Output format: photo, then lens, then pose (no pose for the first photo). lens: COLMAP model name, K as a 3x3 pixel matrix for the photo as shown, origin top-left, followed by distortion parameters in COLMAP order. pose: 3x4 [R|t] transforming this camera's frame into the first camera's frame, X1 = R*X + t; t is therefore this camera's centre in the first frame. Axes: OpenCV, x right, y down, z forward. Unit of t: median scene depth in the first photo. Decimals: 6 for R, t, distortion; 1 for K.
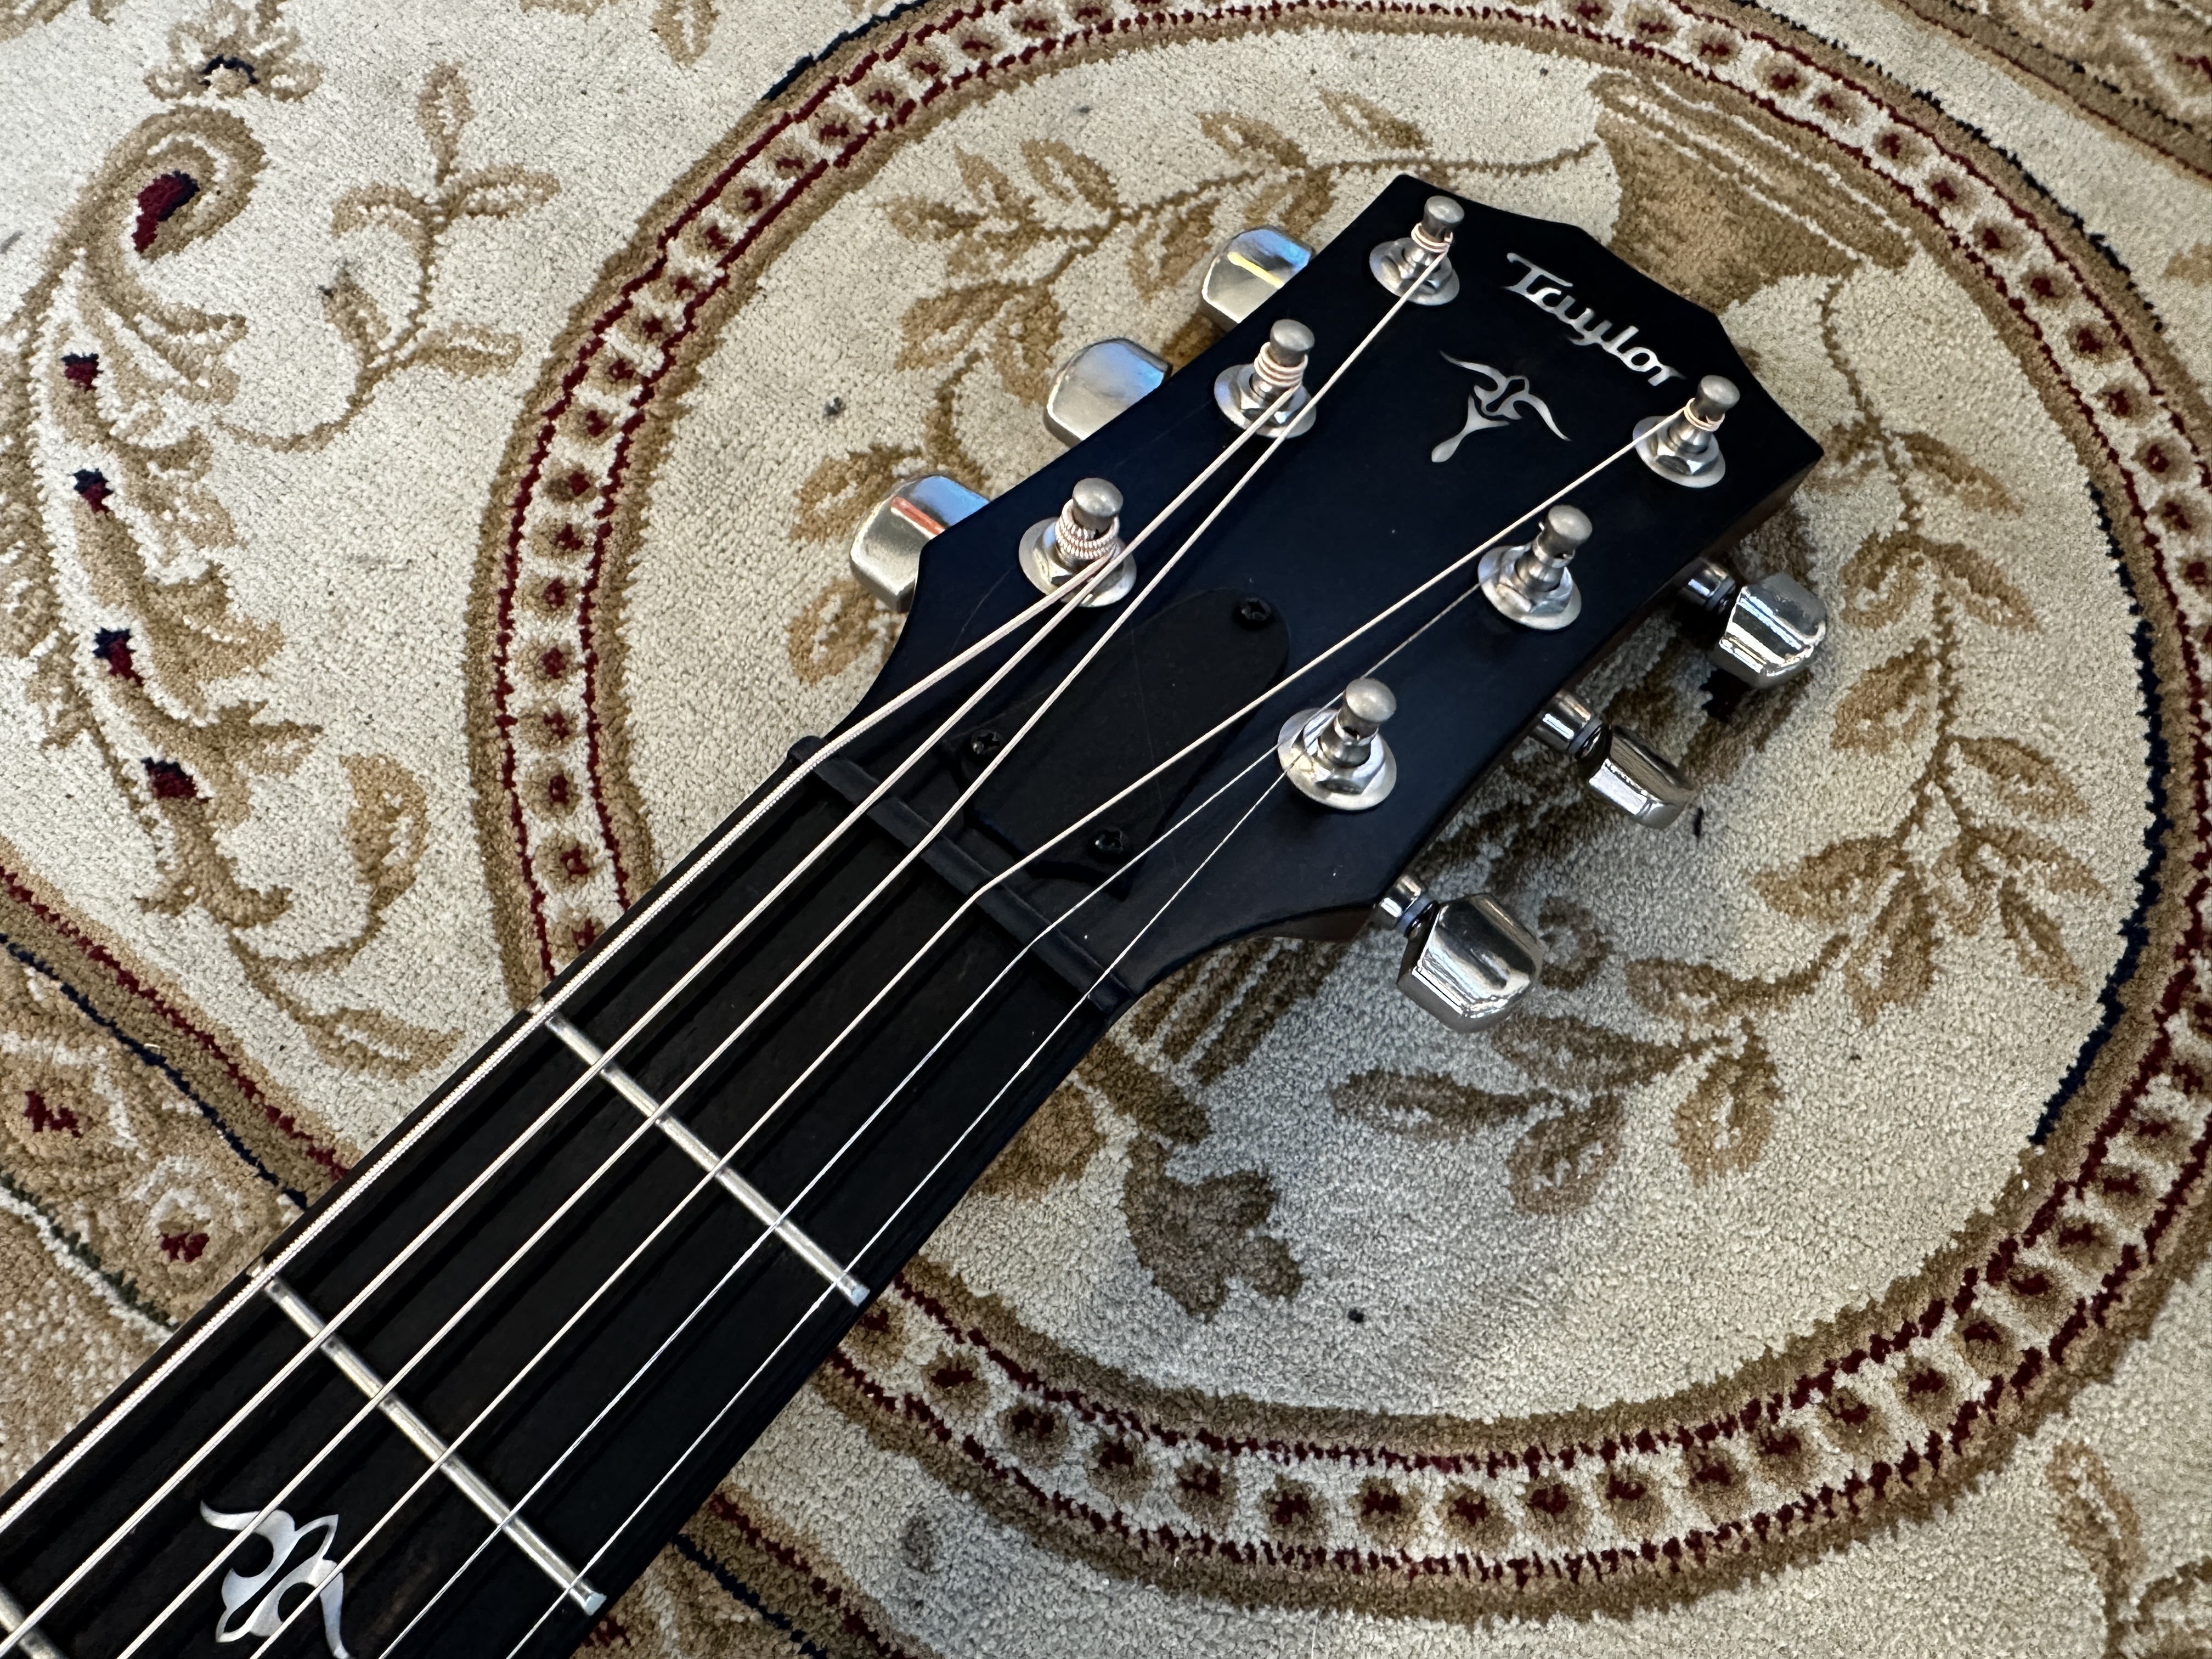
lens RADIAL K [[1580.6, 0, 998.9], [0, 1580.6, 881.8], [0, 0, 1]] dist [-0.010768, -0.013604]
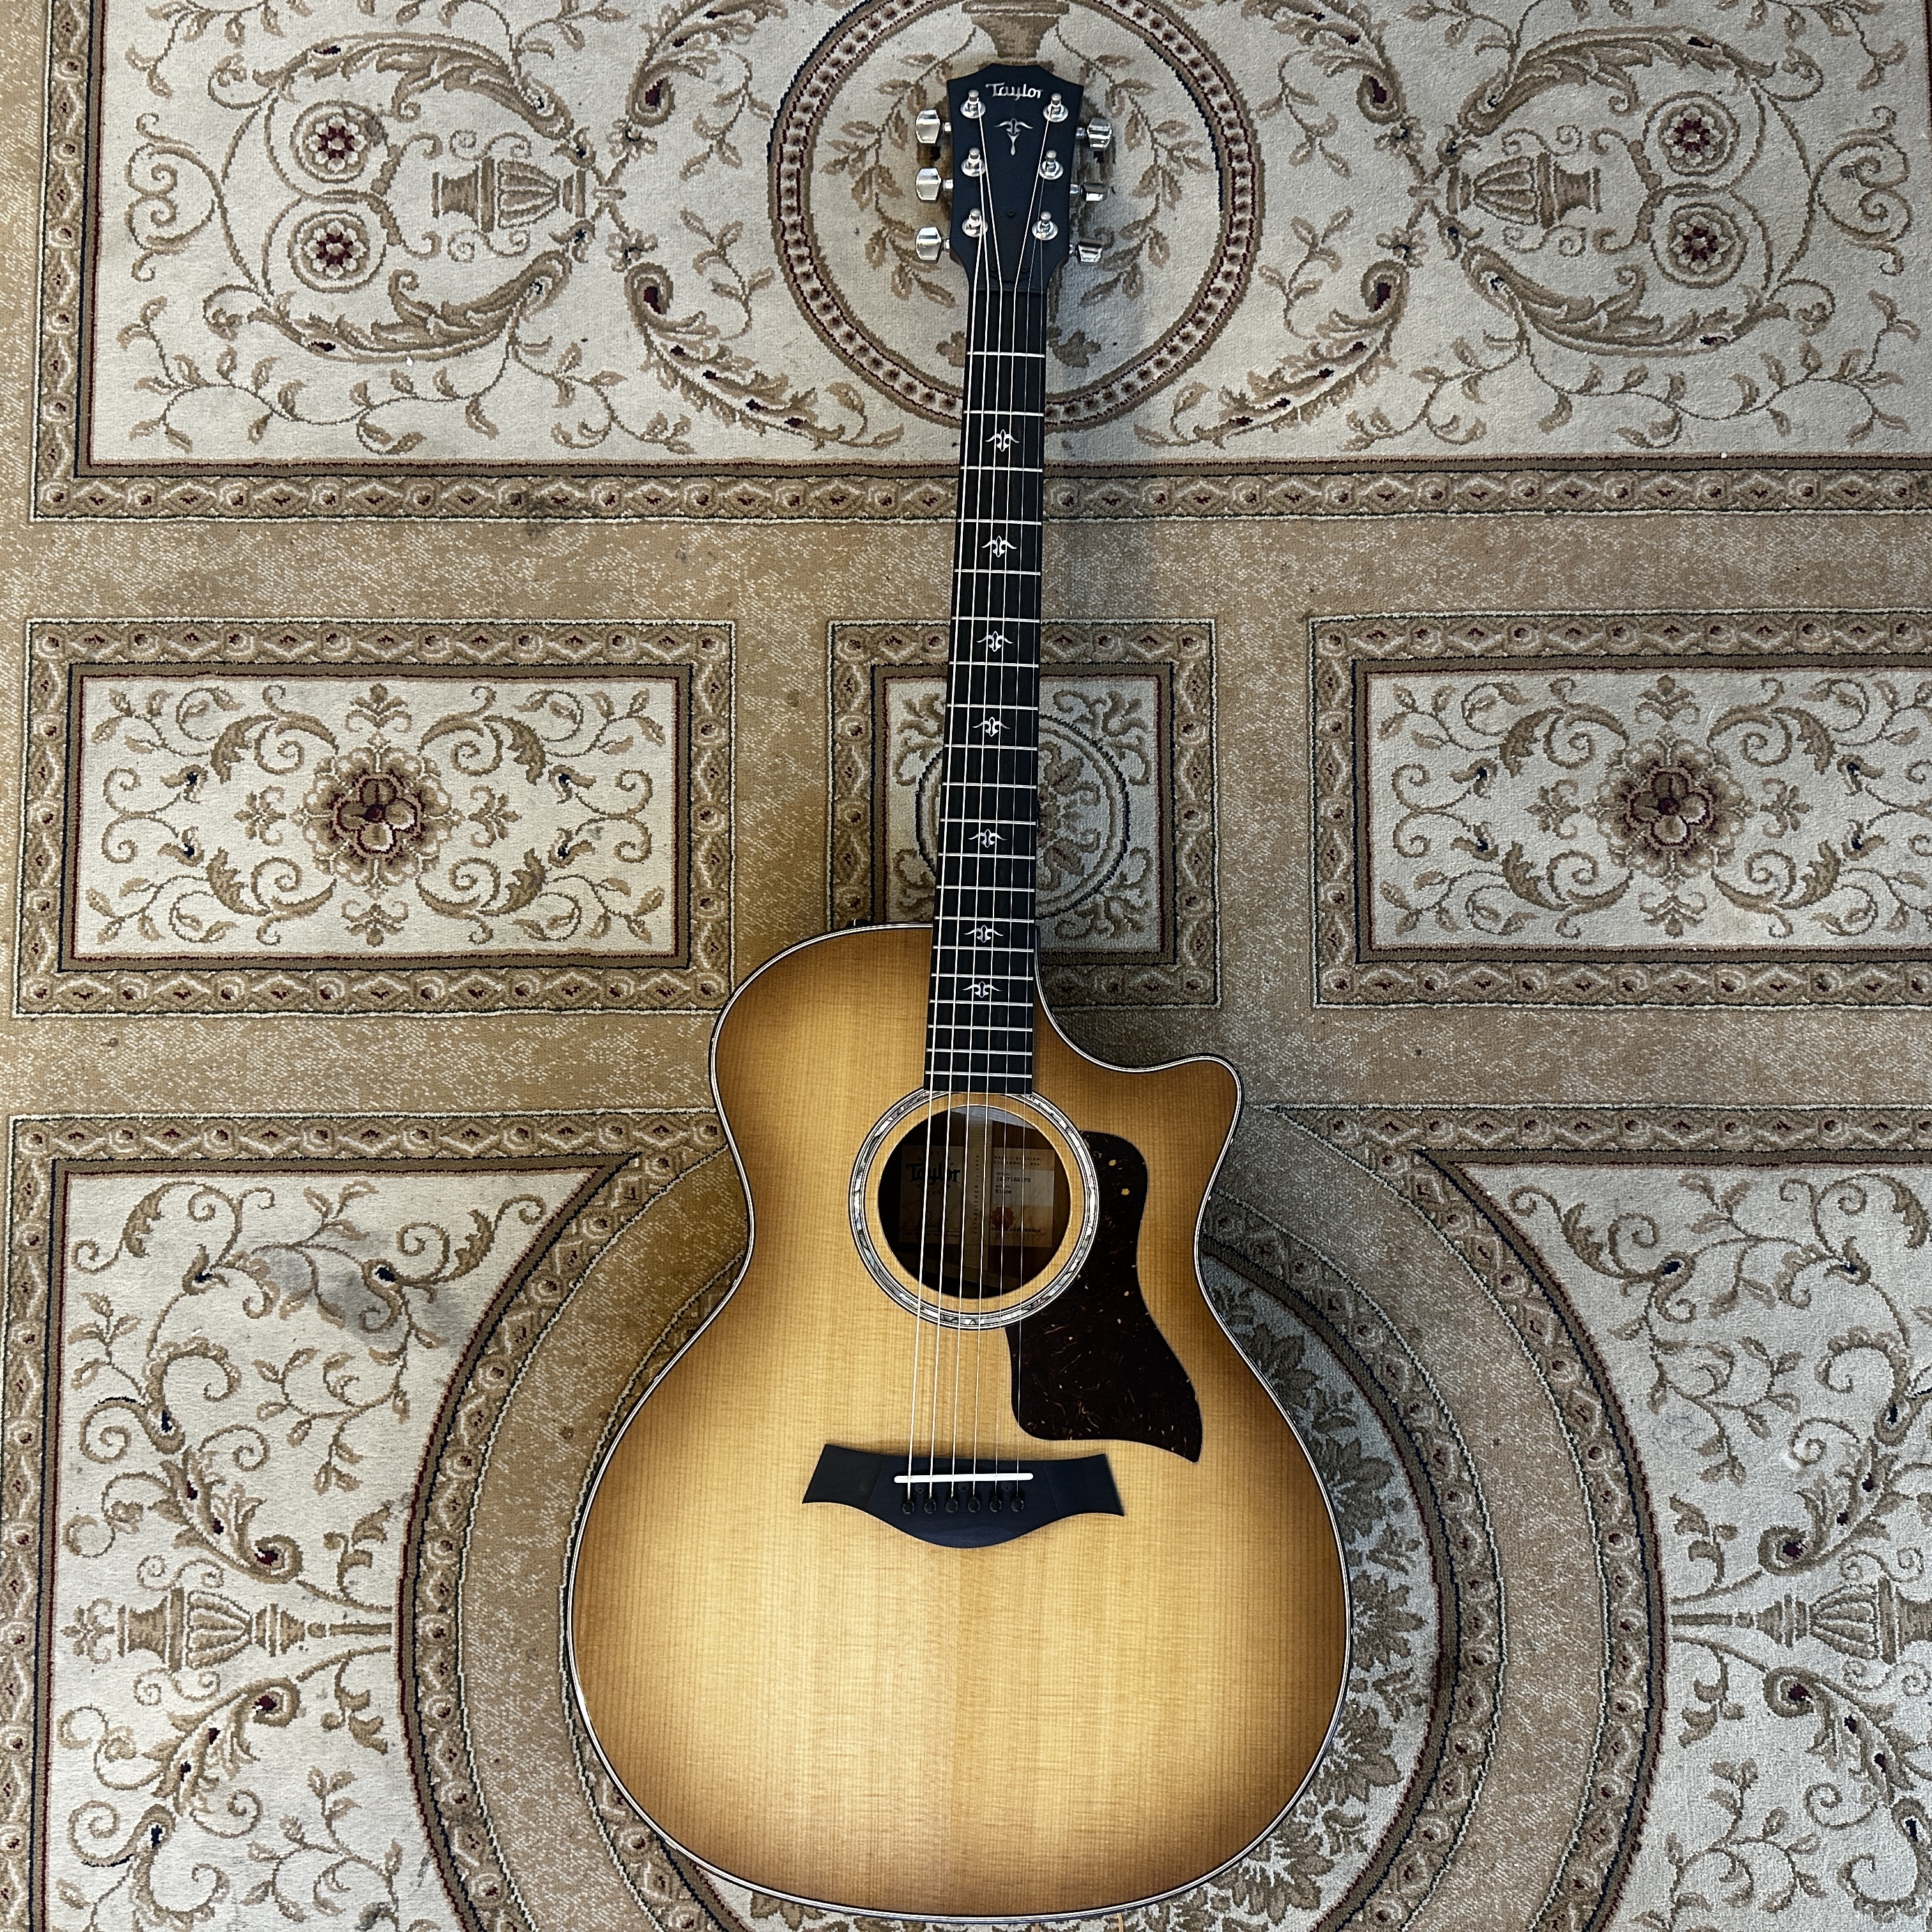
lens RADIAL K [[1838.3, 0, 966.8], [0, 1838.3, 951.5], [0, 0, 1]] dist [-0.017103, 0.000000]
pose [[0.777443, -0.625460, 0.066204, -1.296494], [0.588322, 0.760398, 0.275086, -0.065500], [-0.222396, -0.174915, 0.959137, -3.551255]]
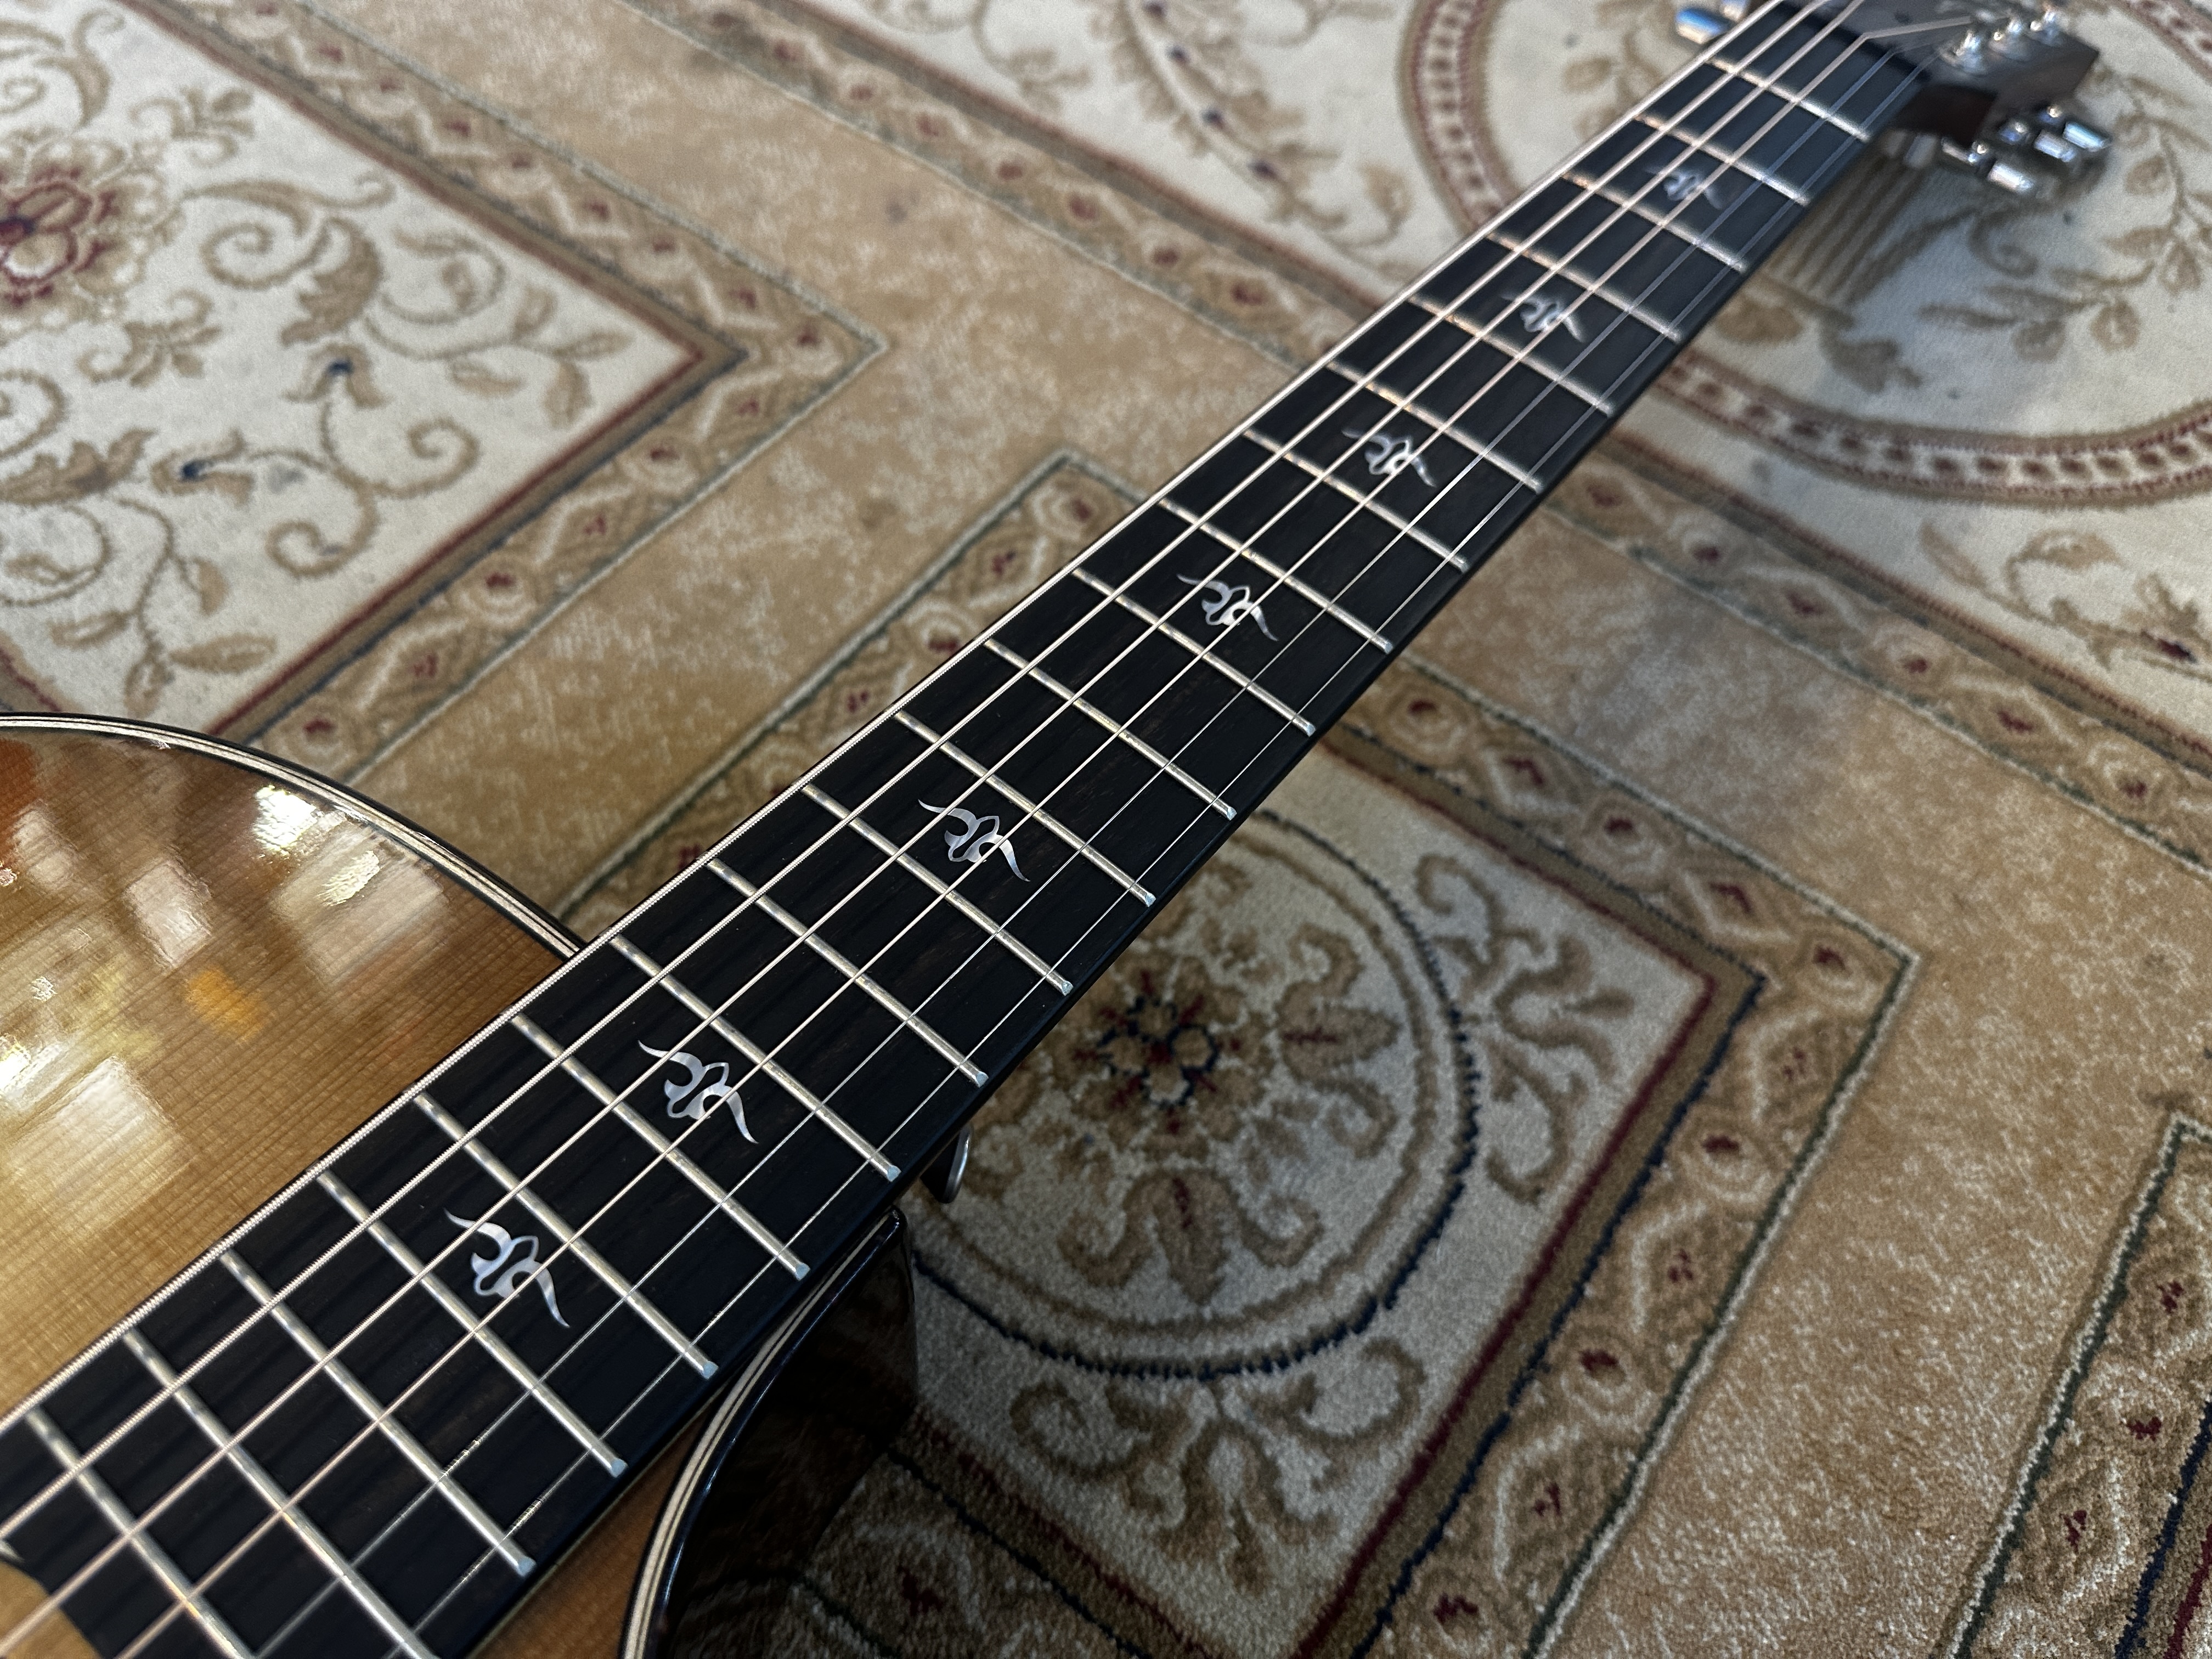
lens RADIAL K [[1580.6, 0, 1127.3], [0, 1580.6, 851.3], [0, 0, 1]] dist [-0.010768, -0.013604]
pose [[0.997466, -0.003902, 0.071044, -0.819168], [0.017449, 0.981418, -0.191086, 1.048439], [-0.068978, 0.191842, 0.978999, -0.614354]]
